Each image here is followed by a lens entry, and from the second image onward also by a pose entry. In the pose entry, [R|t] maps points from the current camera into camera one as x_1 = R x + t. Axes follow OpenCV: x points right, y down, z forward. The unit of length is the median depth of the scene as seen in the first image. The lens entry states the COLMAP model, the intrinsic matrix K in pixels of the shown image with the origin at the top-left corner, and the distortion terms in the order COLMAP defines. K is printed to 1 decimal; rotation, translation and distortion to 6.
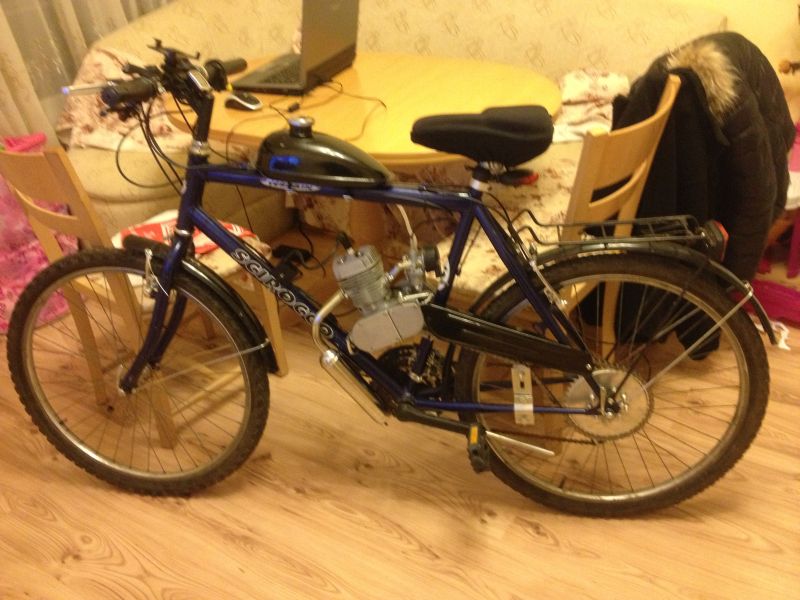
lens RADIAL K [[806.6, 0, 401.3], [0, 806.6, 296.6], [0, 0, 1]] dist [-0.048626, 0.000000]
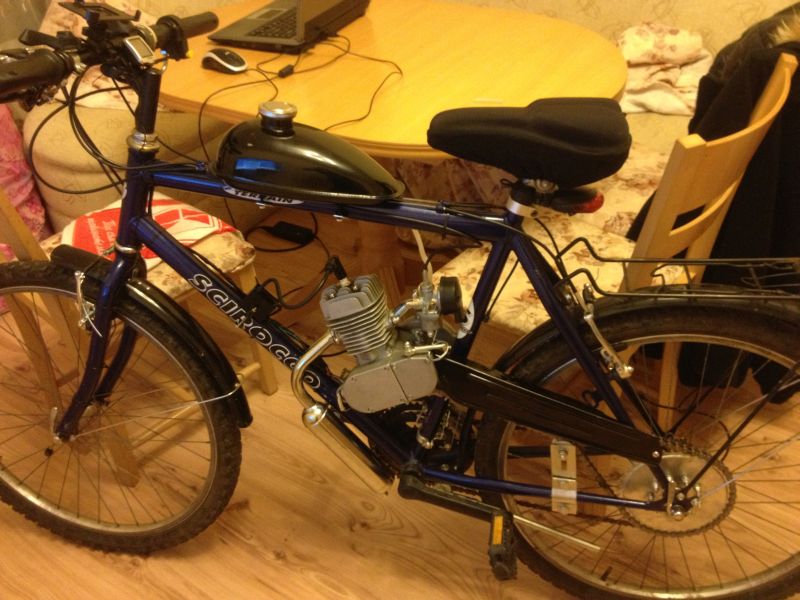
lens RADIAL K [[806.6, 0, 398.6], [0, 806.6, 303.6], [0, 0, 1]] dist [-0.048626, 0.000000]
pose [[0.998937, 0.034316, -0.030775, 0.011518], [-0.031347, 0.995240, 0.092272, -0.103530], [0.033795, -0.091209, 0.995258, 0.239292]]
